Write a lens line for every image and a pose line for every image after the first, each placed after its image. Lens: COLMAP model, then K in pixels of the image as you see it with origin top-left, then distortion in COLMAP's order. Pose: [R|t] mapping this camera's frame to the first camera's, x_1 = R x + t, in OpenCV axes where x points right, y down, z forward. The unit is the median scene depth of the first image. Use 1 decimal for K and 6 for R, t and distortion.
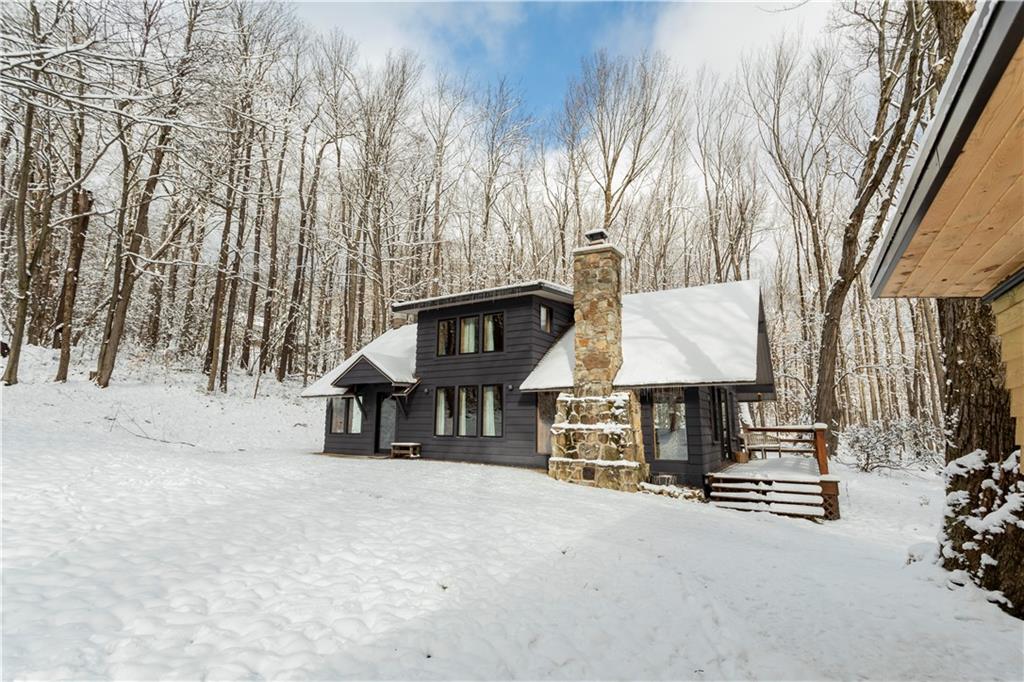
lens RADIAL K [[482.8, 0, 510.0], [0, 482.8, 341.6], [0, 0, 1]] dist [0.001306, 0.001551]
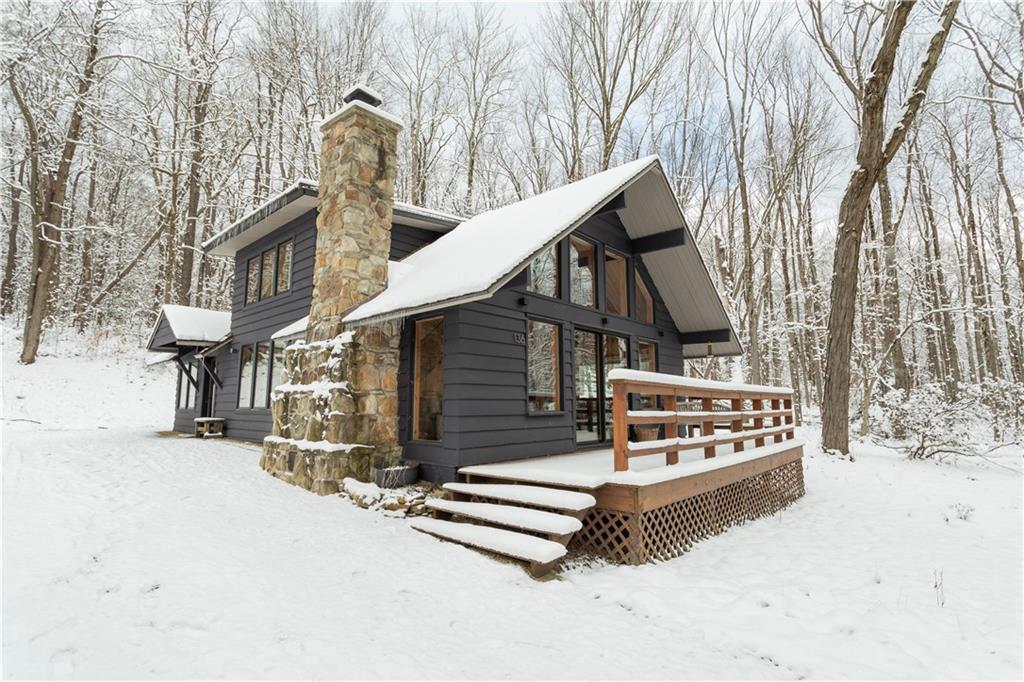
lens RADIAL K [[482.8, 0, 510.0], [0, 482.8, 341.6], [0, 0, 1]] dist [0.001306, 0.001551]
pose [[0.982854, -0.033306, -0.181351, 0.421483], [0.040520, 0.998522, 0.036222, 0.079726], [0.179877, -0.042949, 0.982751, 0.331560]]
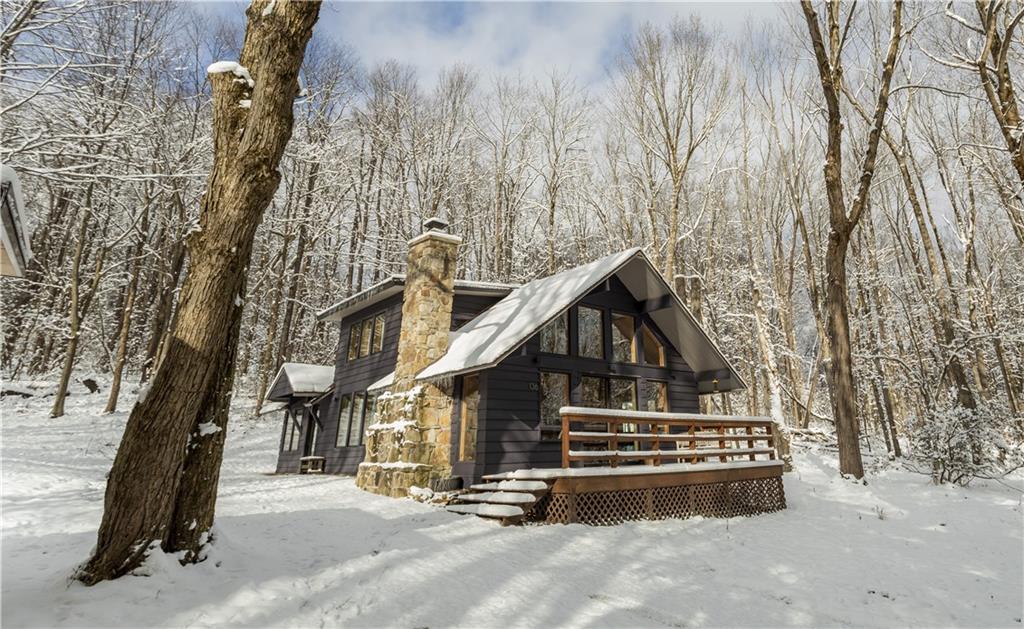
lens RADIAL K [[555.6, 0, 585.1], [0, 555.6, 236.1], [0, 0, 1]] dist [0.002608, 0.000845]
pose [[0.964439, -0.125475, -0.232624, 0.641095], [0.076656, 0.975089, -0.208148, 0.054311], [0.252946, 0.182914, 0.950032, 0.002150]]
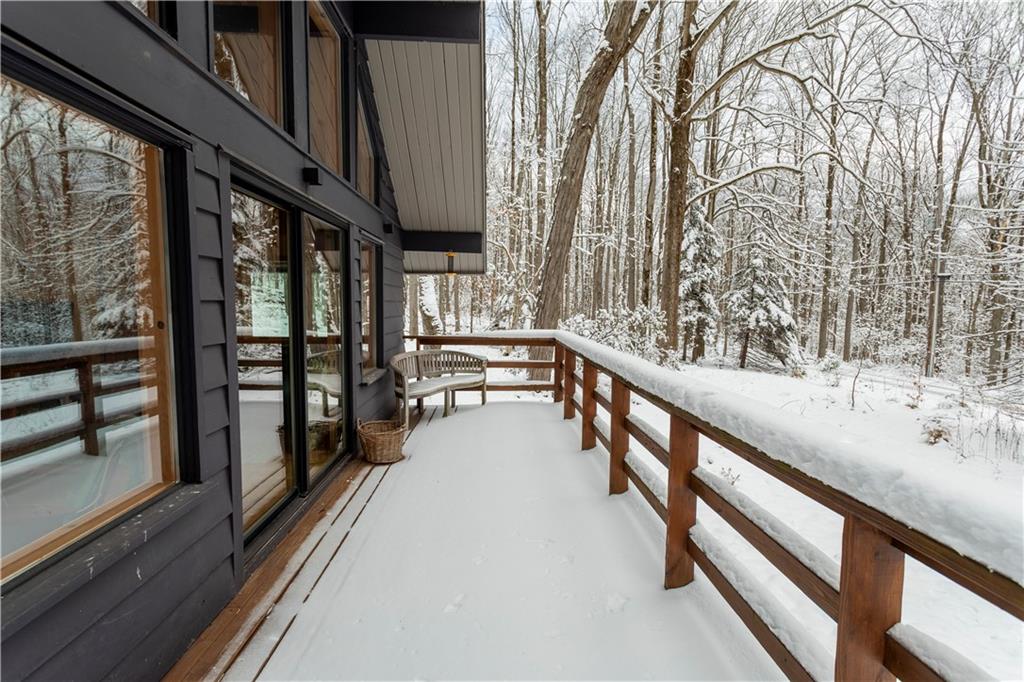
lens RADIAL K [[482.8, 0, 510.0], [0, 482.8, 341.6], [0, 0, 1]] dist [0.001306, 0.001551]
pose [[0.833319, -0.038932, 0.551420, 0.377551], [-0.101867, 0.969619, 0.222401, 0.096918], [-0.543326, -0.241502, 0.804036, 0.718001]]
